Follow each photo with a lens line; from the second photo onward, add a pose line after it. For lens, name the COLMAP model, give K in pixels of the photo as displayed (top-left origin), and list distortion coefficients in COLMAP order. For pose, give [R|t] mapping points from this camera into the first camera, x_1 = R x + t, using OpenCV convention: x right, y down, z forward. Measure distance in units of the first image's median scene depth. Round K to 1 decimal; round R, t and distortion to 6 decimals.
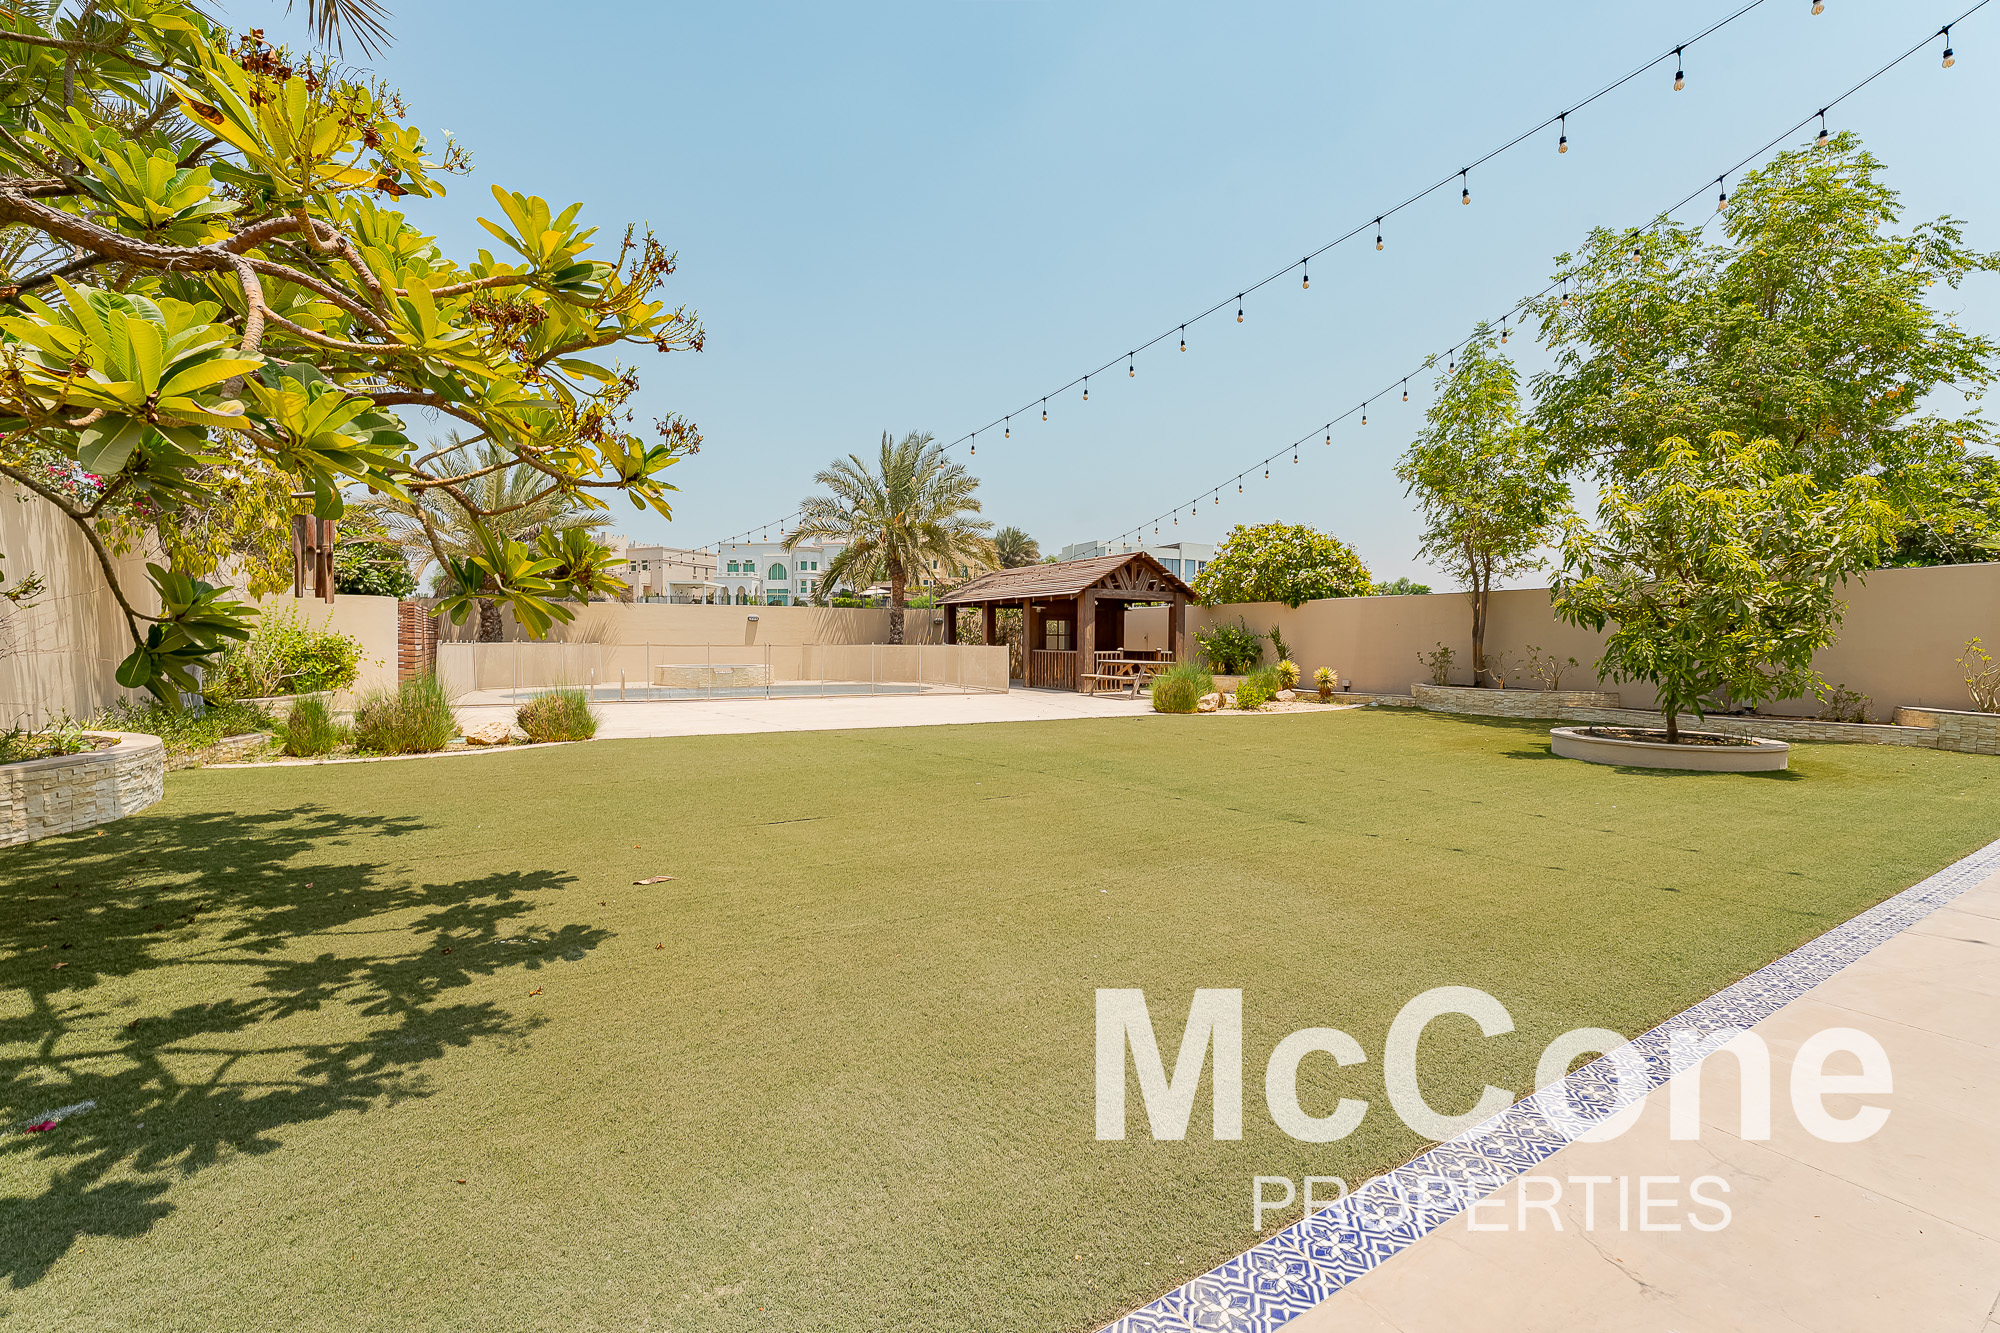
lens RADIAL K [[815.4, 0, 982.0], [0, 815.4, 644.7], [0, 0, 1]] dist [-0.000651, -0.000502]
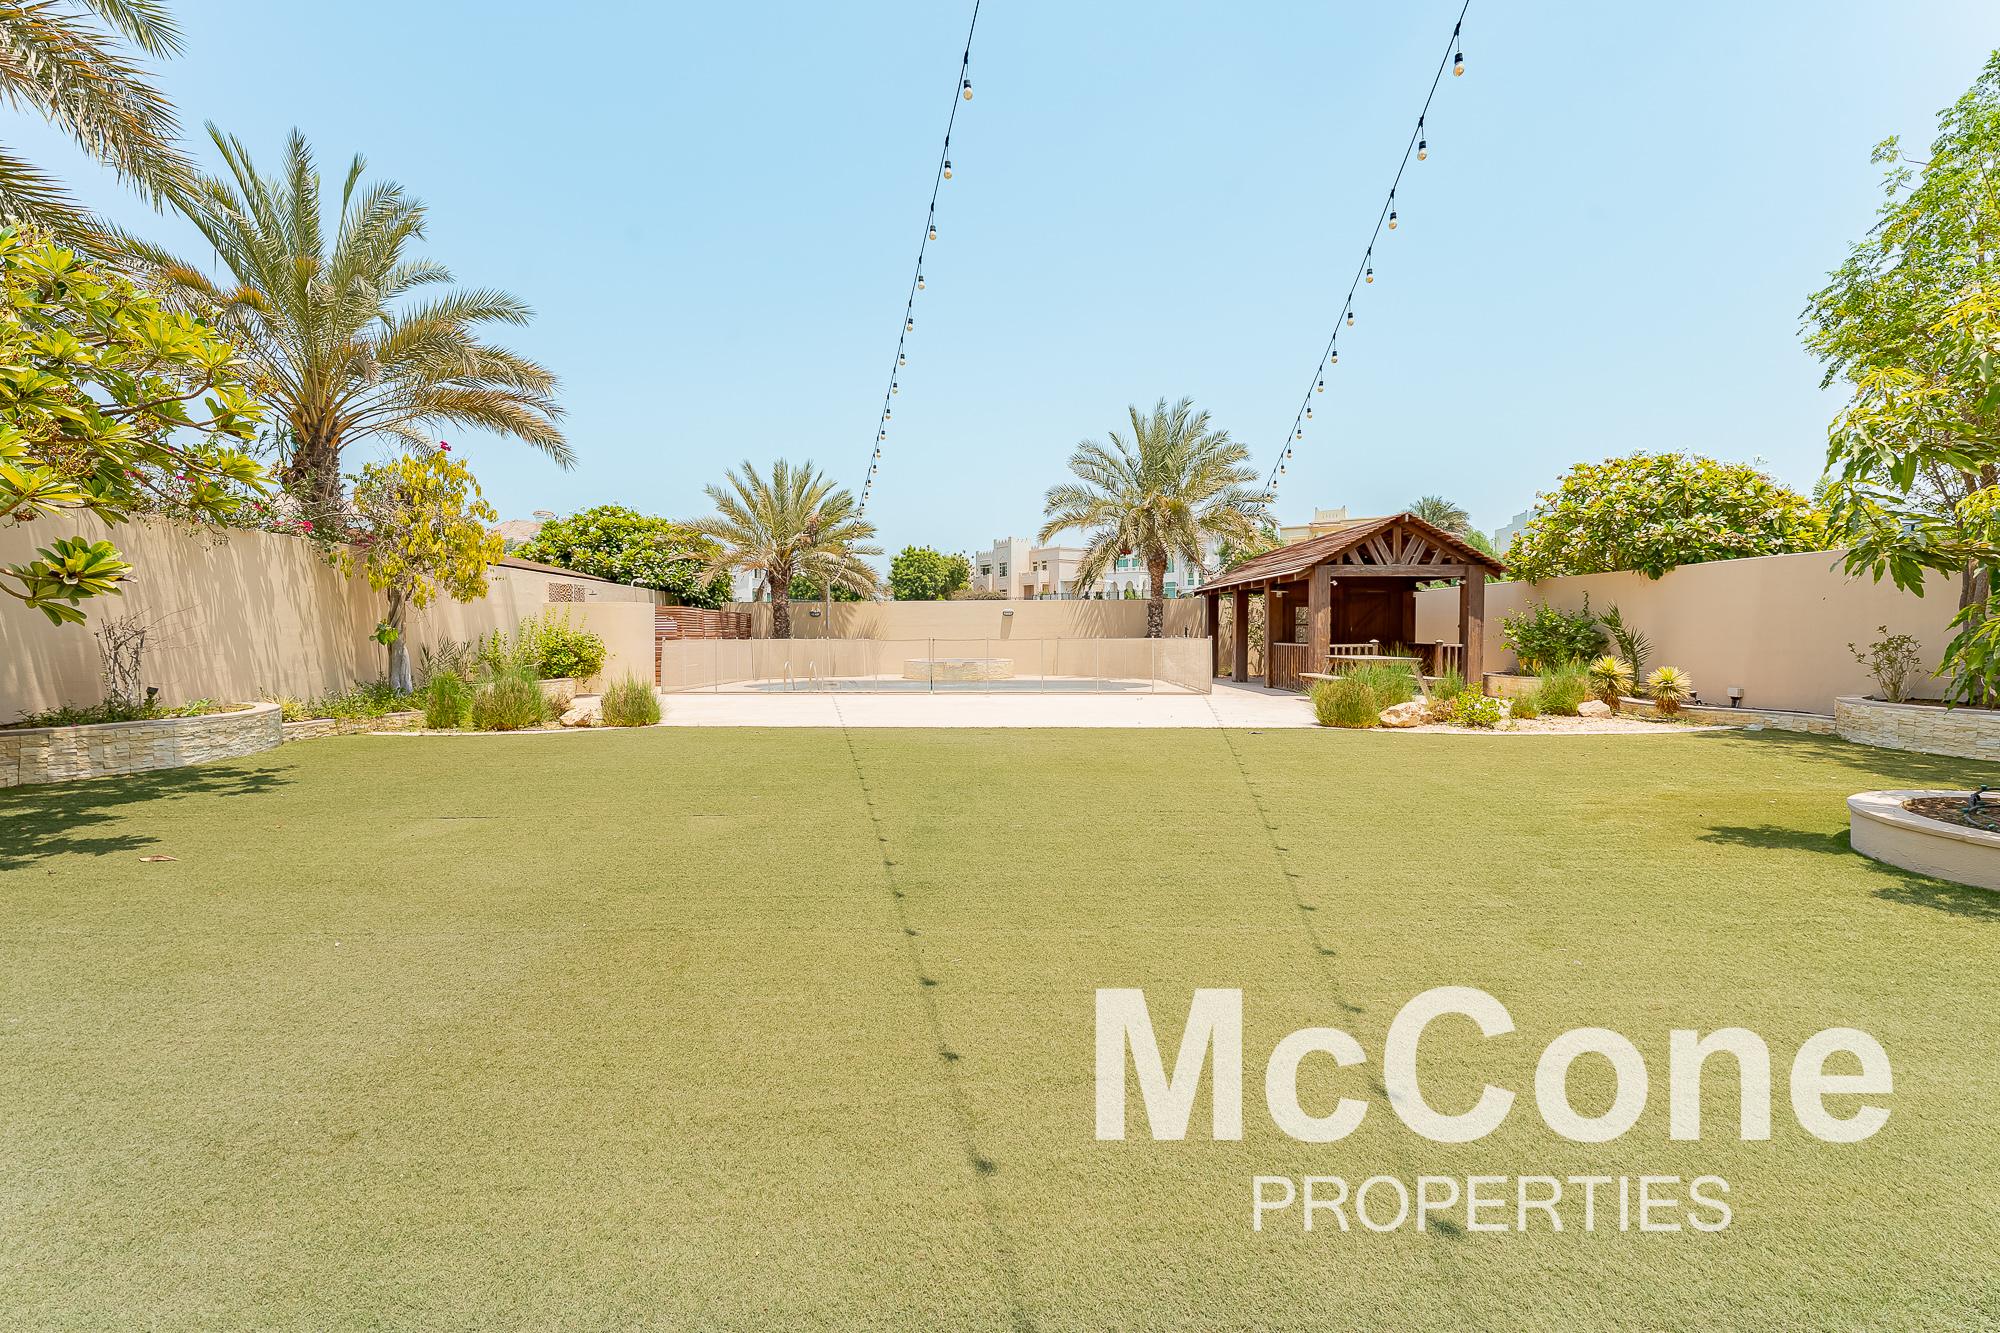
lens RADIAL K [[815.4, 0, 972.7], [0, 815.4, 646.3], [0, 0, 1]] dist [-0.000651, -0.000502]
pose [[0.862445, -0.002572, -0.506143, 0.234362], [0.007558, 0.999941, 0.007797, 0.001105], [0.506094, -0.010550, 0.862414, 0.133896]]
